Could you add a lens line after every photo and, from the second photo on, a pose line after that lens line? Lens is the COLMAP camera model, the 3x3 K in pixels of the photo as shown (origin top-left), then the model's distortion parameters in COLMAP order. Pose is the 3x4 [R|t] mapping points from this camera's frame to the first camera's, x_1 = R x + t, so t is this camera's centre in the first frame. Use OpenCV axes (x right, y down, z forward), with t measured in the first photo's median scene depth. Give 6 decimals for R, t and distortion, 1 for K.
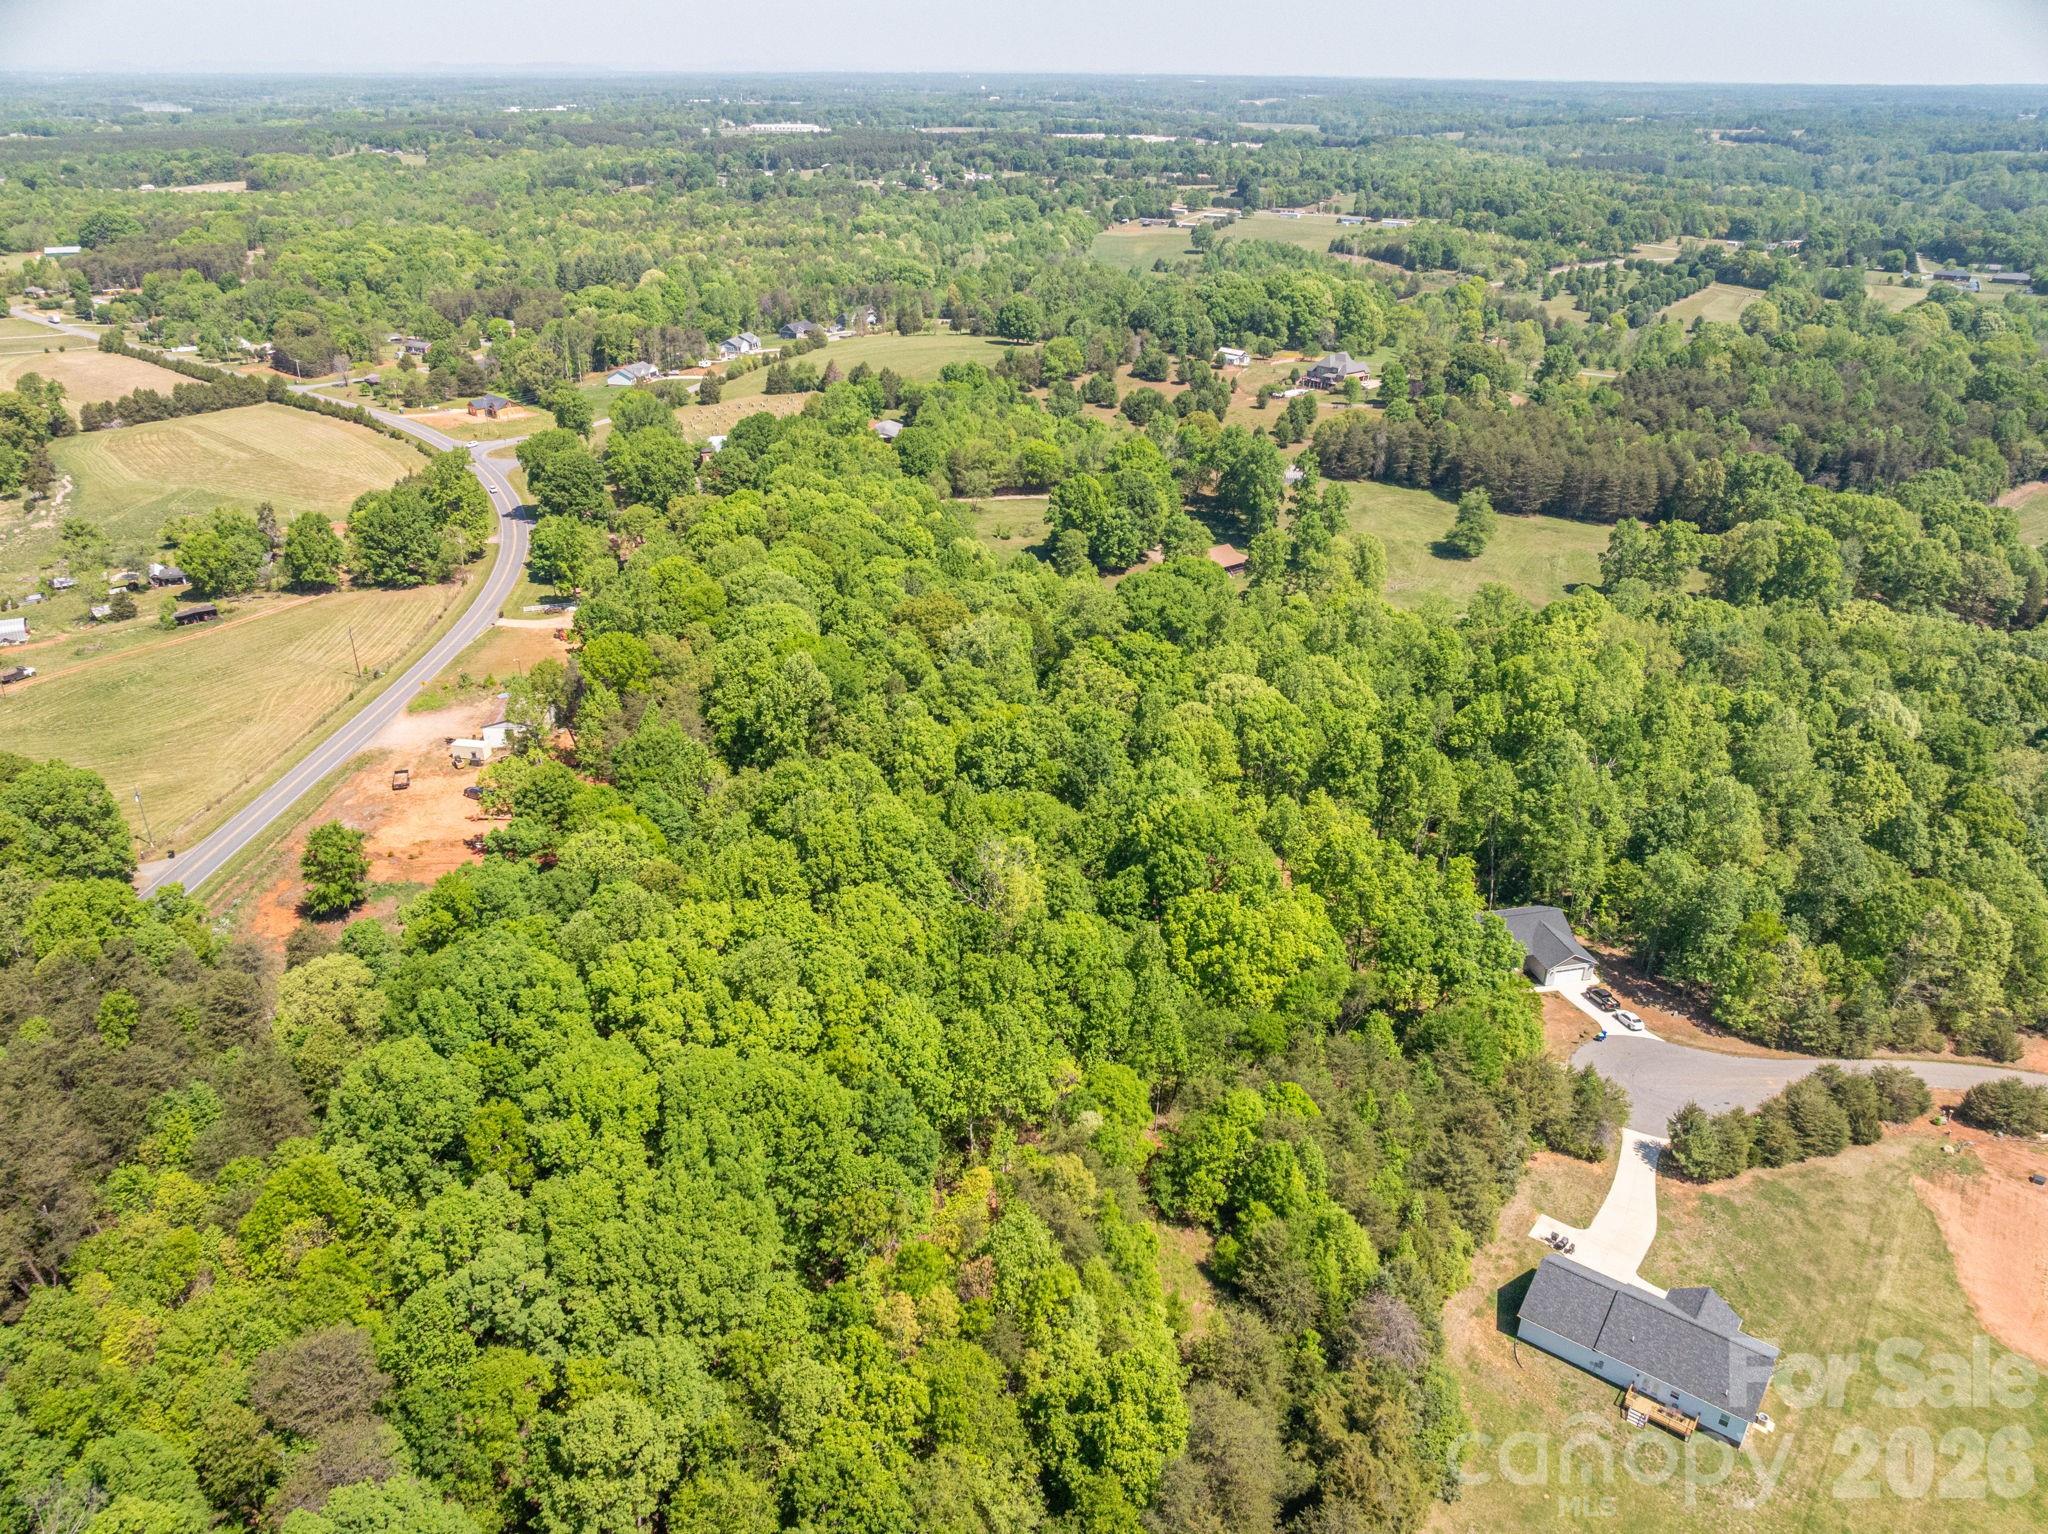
lens RADIAL K [[1426.3, 0, 1029.1], [0, 1426.3, 762.8], [0, 0, 1]] dist [-0.048863, 0.017866]
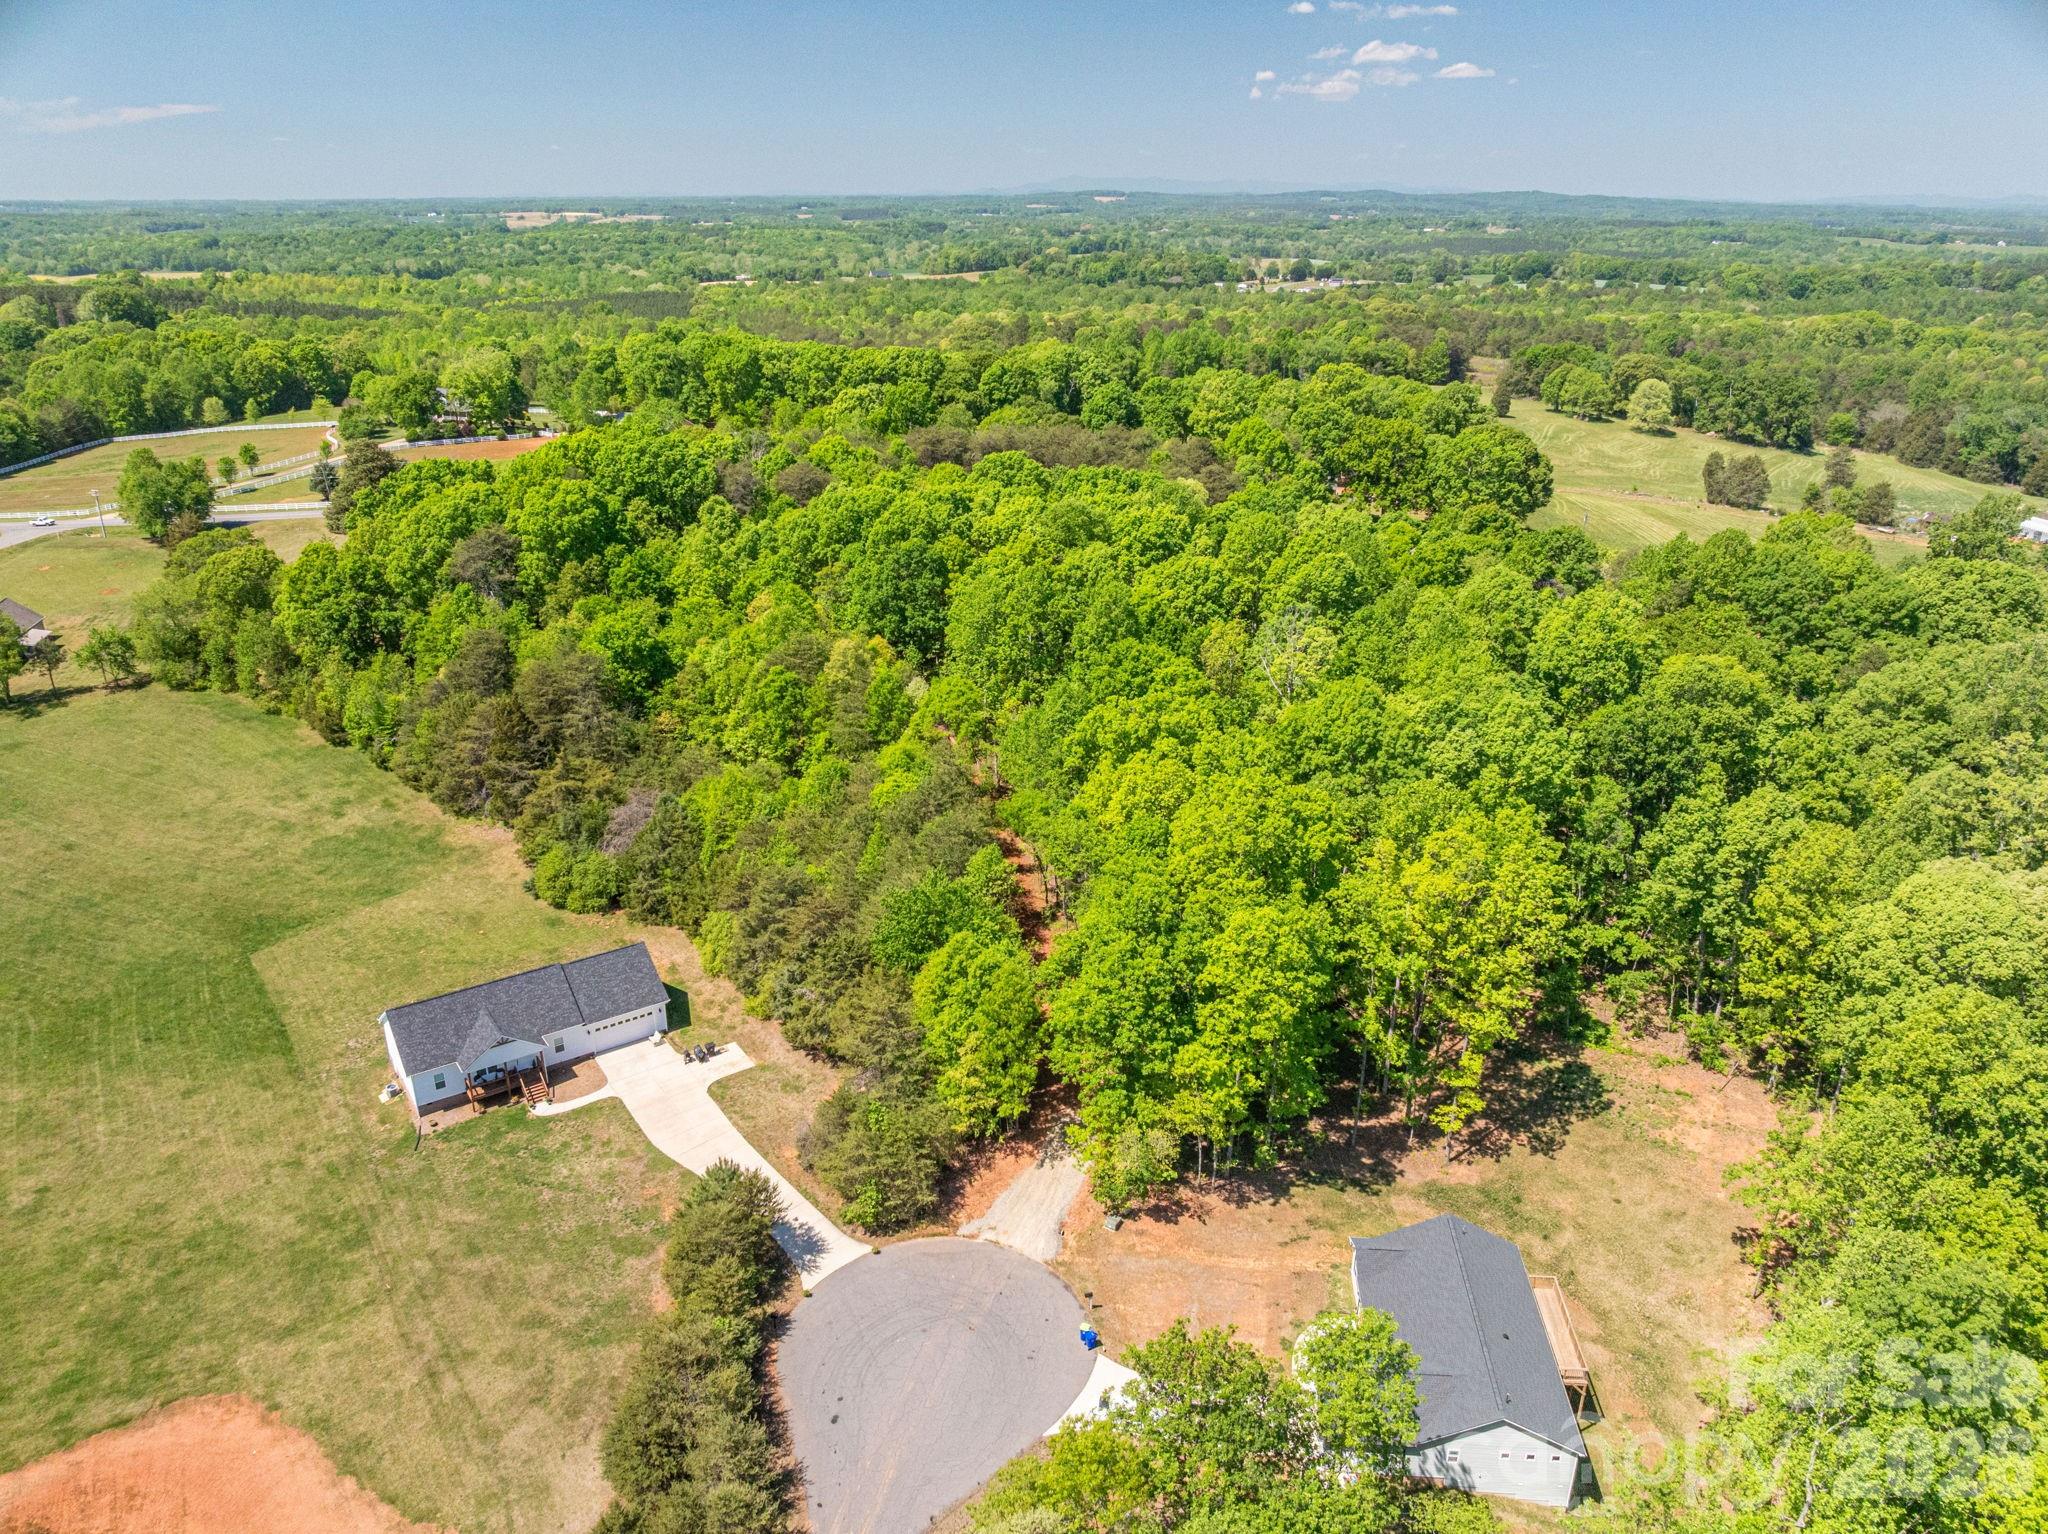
lens RADIAL K [[1426.3, 0, 1029.1], [0, 1426.3, 762.8], [0, 0, 1]] dist [-0.048863, 0.017866]
pose [[-0.304723, 0.345339, -0.887629, 0.279456], [-0.418224, 0.788782, 0.450457, -0.065201], [0.855706, 0.508492, -0.095931, 0.328924]]
